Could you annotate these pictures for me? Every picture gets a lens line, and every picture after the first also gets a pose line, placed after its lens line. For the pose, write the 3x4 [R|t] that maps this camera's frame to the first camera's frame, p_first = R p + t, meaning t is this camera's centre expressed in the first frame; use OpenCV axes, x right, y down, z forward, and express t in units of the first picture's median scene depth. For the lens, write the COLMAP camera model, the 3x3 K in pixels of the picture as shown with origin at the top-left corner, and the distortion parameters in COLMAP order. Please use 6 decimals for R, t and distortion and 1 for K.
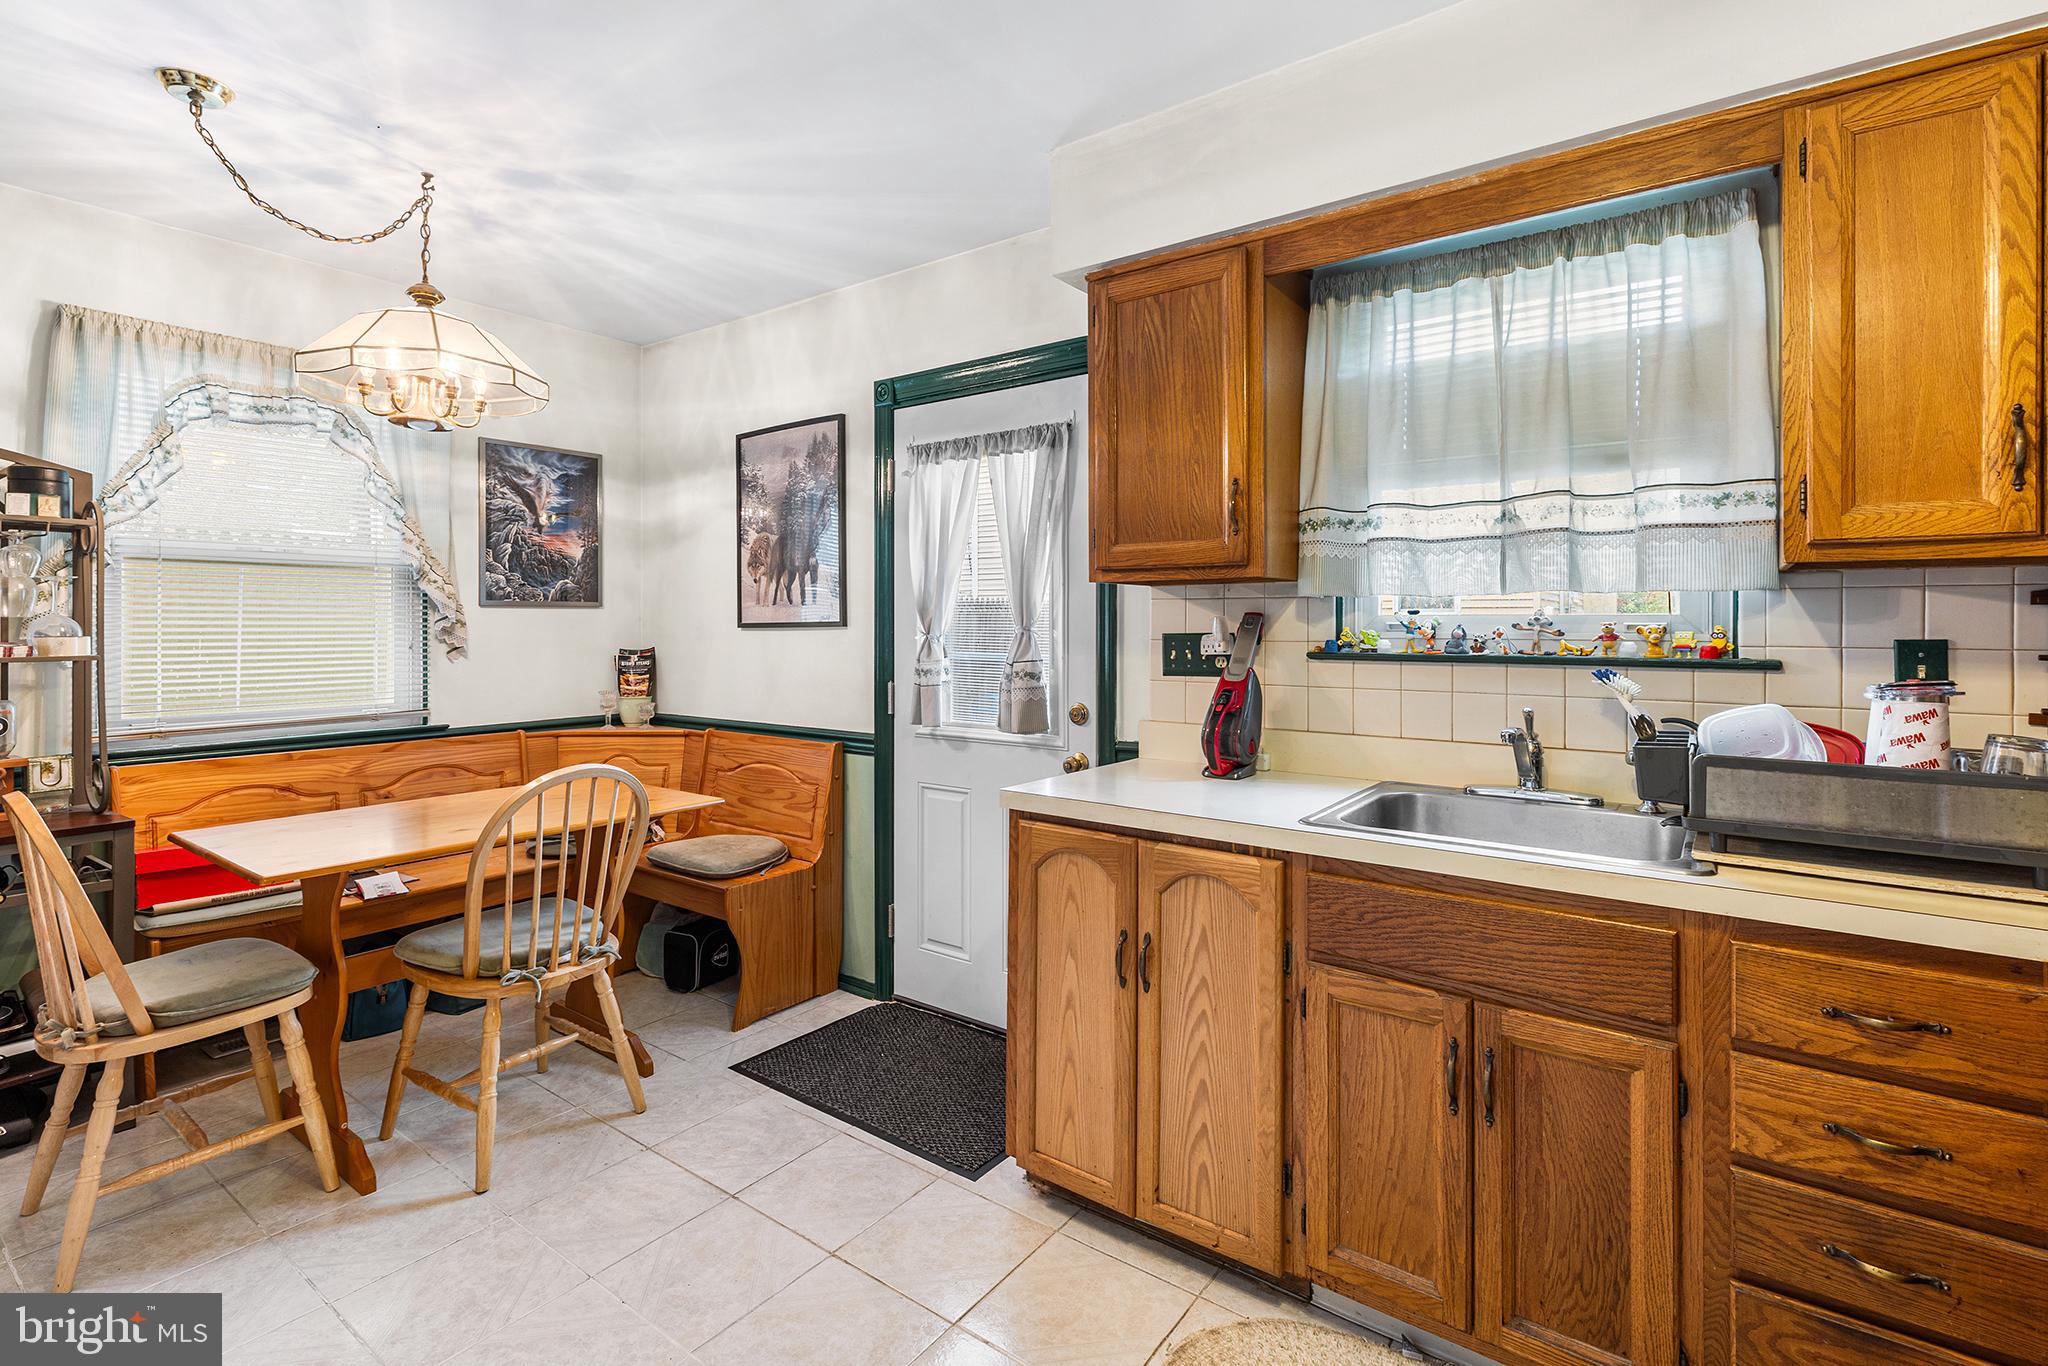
lens RADIAL K [[945.9, 0, 1025.1], [0, 945.9, 621.4], [0, 0, 1]] dist [0.001941, -0.000245]
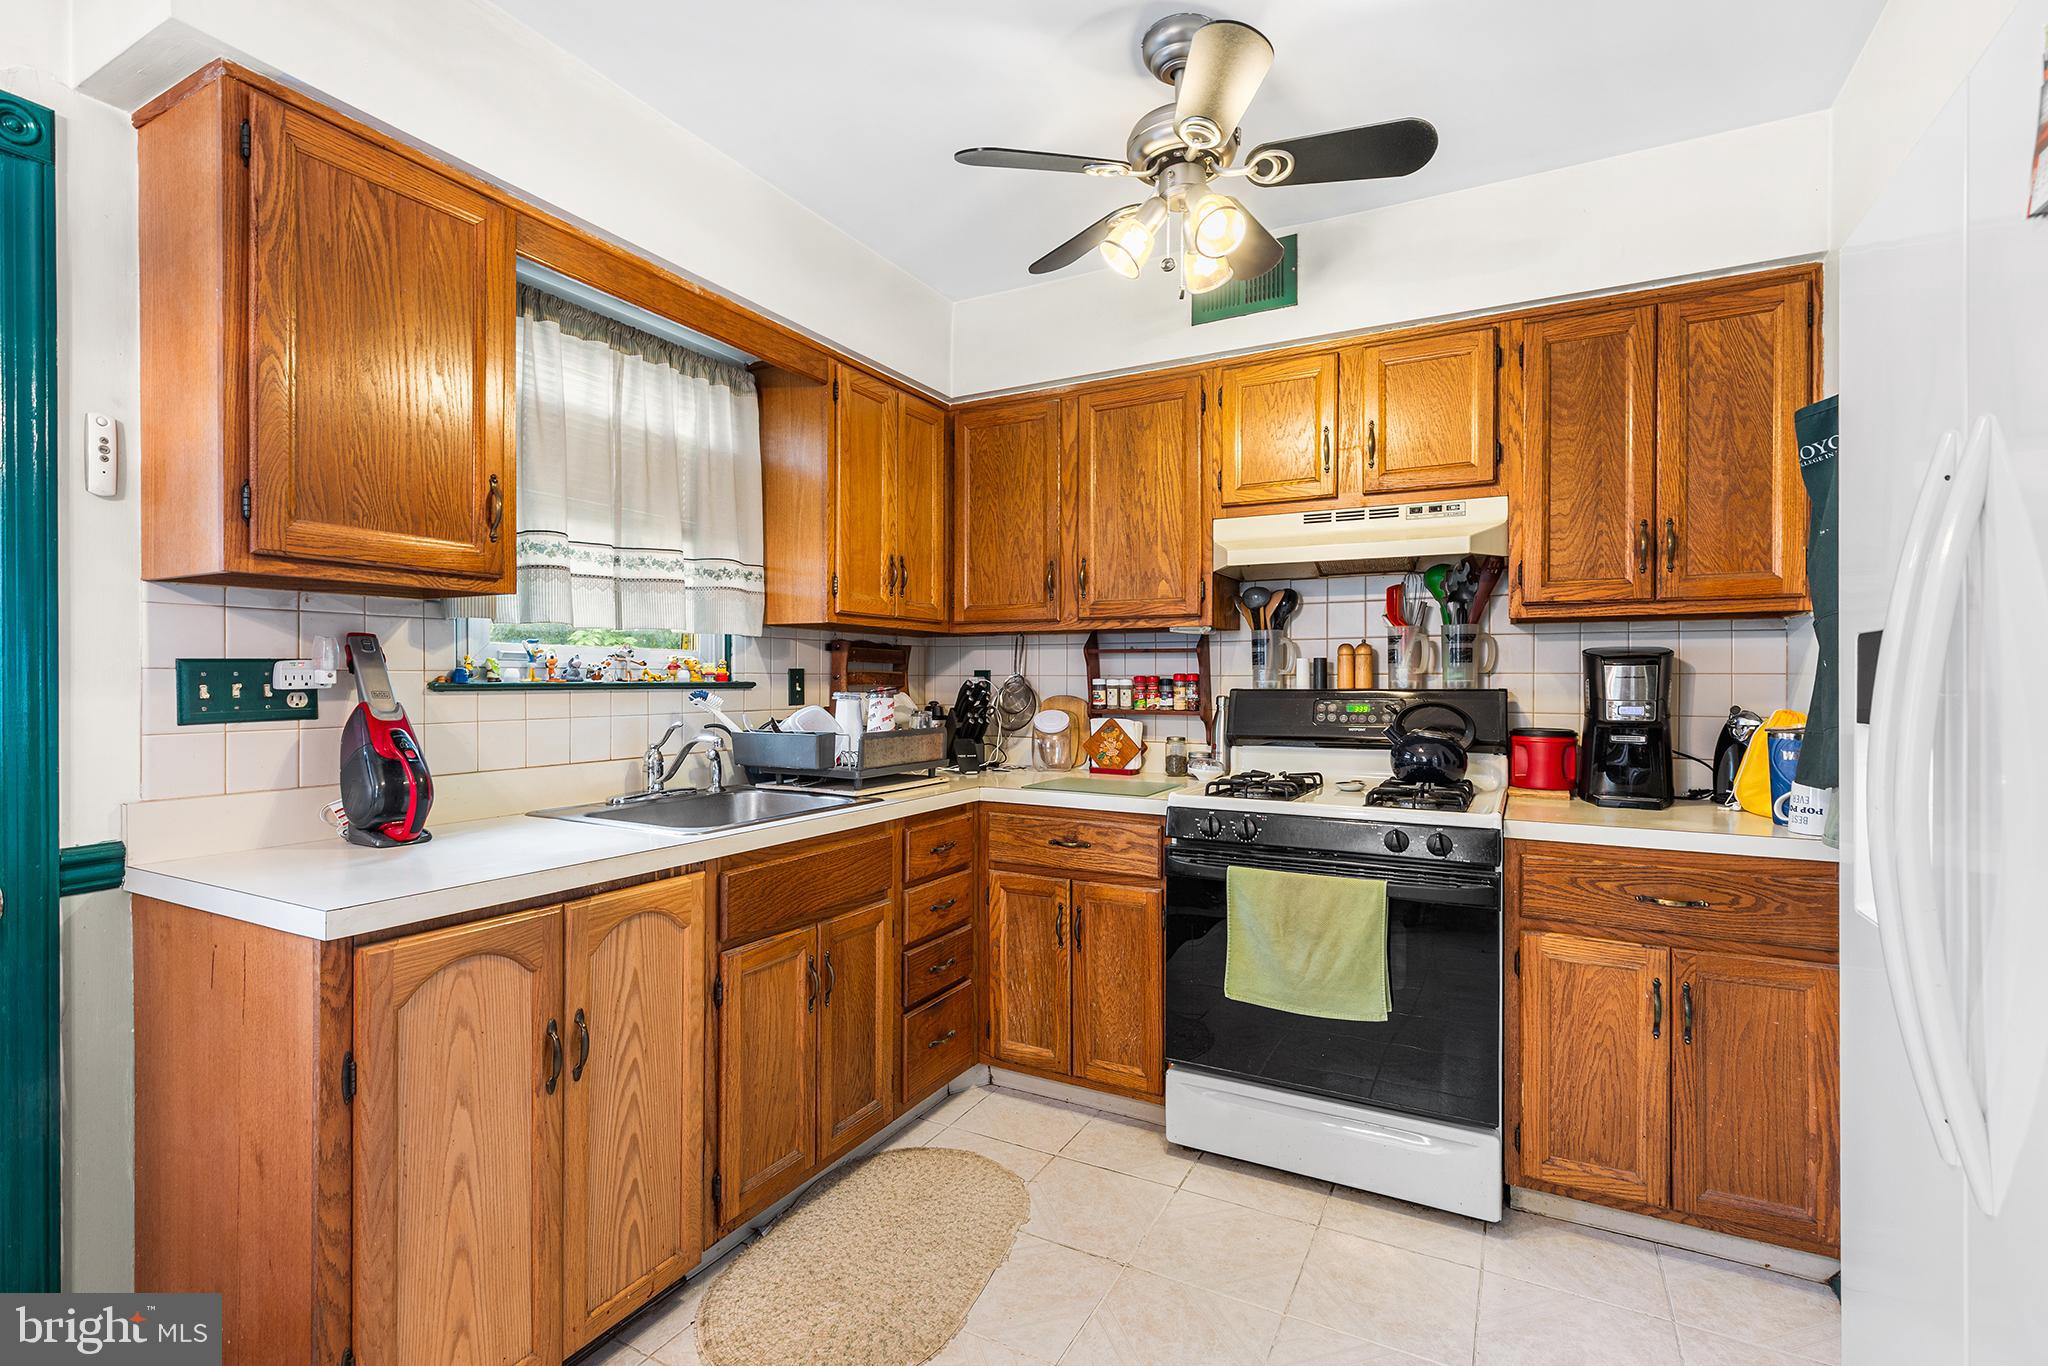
lens RADIAL K [[924.0, 0, 1031.5], [0, 924.0, 684.1], [0, 0, 1]] dist [0.002463, -0.000108]
pose [[-0.141223, -0.005549, 0.989962, -0.520110], [-0.003963, 0.999979, 0.005039, 0.023348], [-0.989970, -0.003212, -0.141242, 0.502262]]
